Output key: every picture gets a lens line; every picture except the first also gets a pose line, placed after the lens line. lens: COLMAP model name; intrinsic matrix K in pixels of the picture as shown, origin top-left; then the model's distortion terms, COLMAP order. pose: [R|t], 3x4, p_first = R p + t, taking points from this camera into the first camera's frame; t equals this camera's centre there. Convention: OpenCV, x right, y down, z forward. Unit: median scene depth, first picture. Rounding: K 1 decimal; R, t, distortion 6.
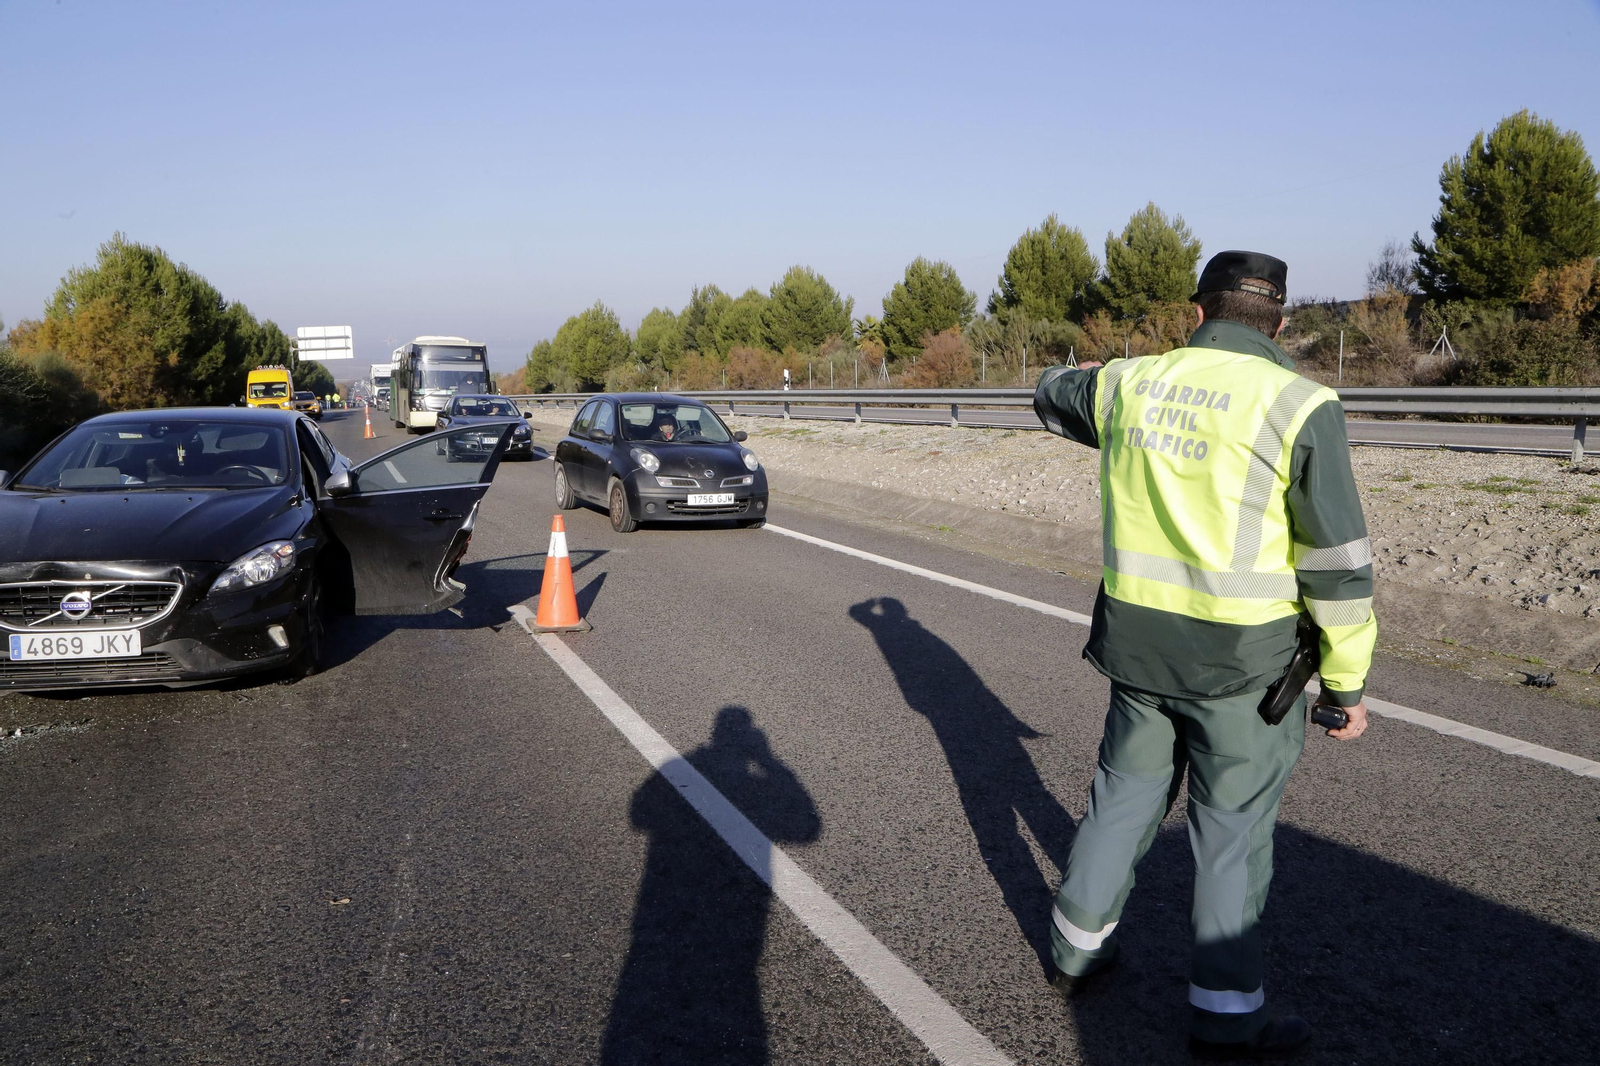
lens RADIAL K [[1120.8, 0, 814.2], [0, 1120.8, 527.8], [0, 0, 1]] dist [-0.100049, 0.061829]
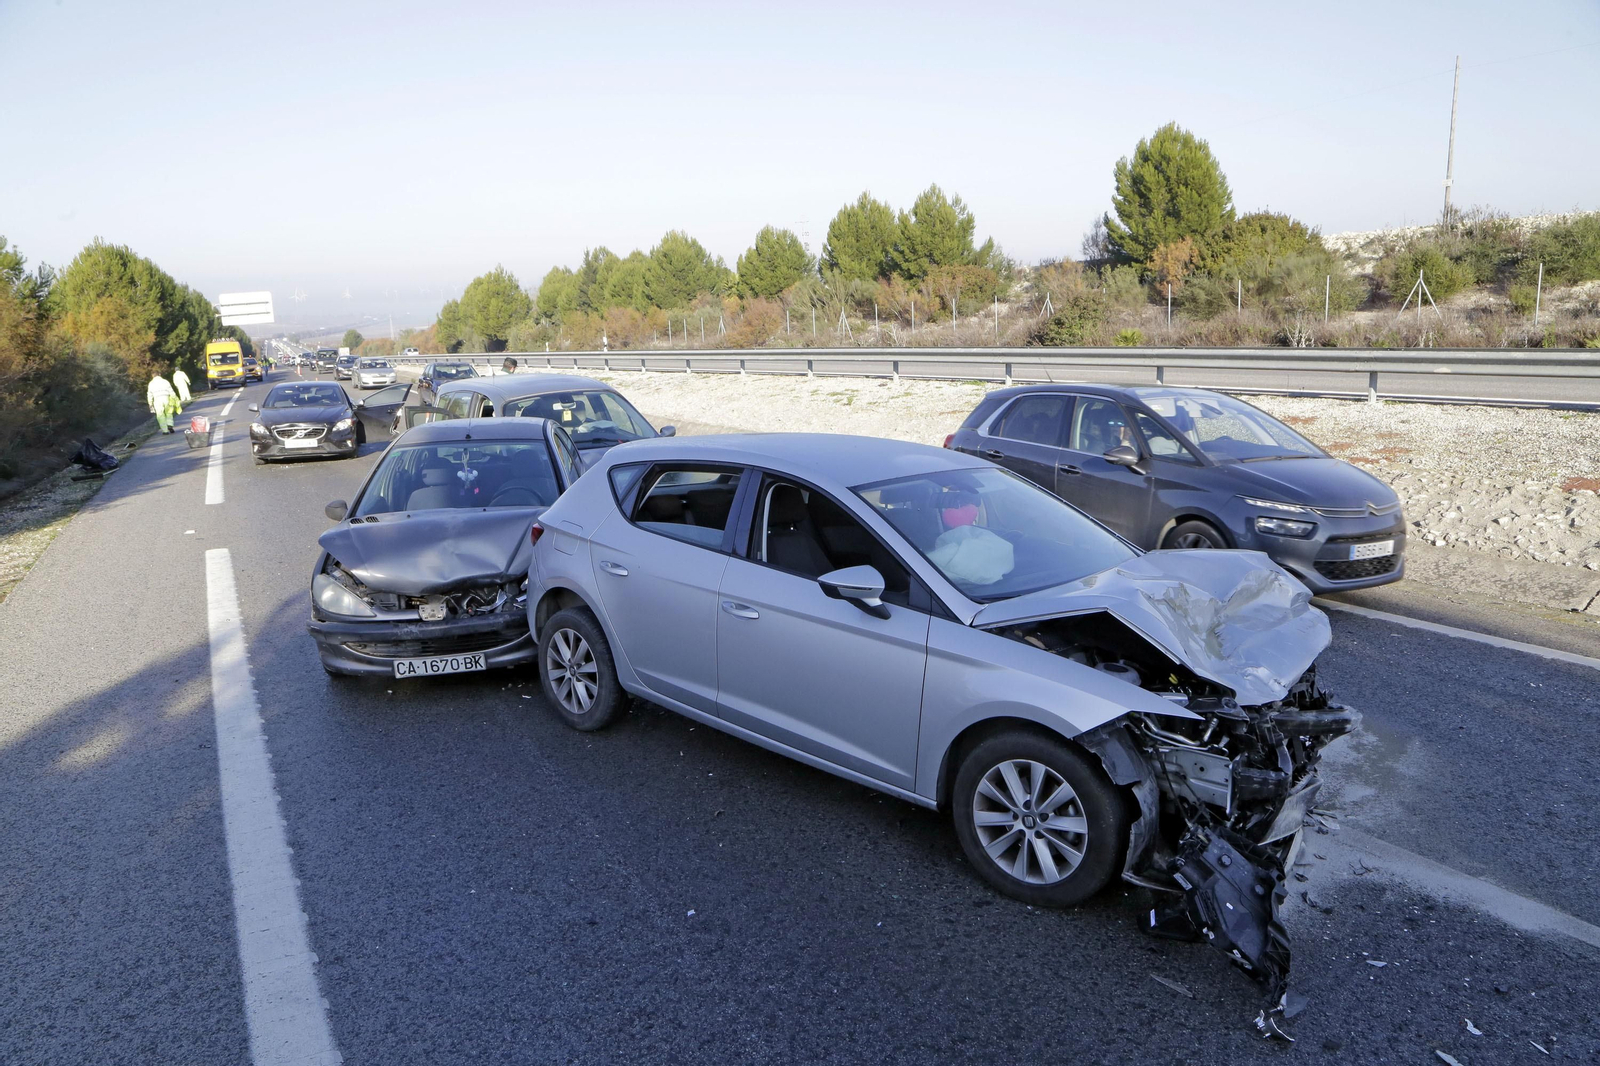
lens RADIAL K [[1120.8, 0, 796.8], [0, 1120.8, 537.4], [0, 0, 1]] dist [-0.100049, 0.061829]
pose [[0.998112, -0.036045, 0.049725, 0.046534], [0.033068, 0.997683, 0.059455, 0.014728], [-0.051753, -0.057699, 0.996992, -0.163499]]
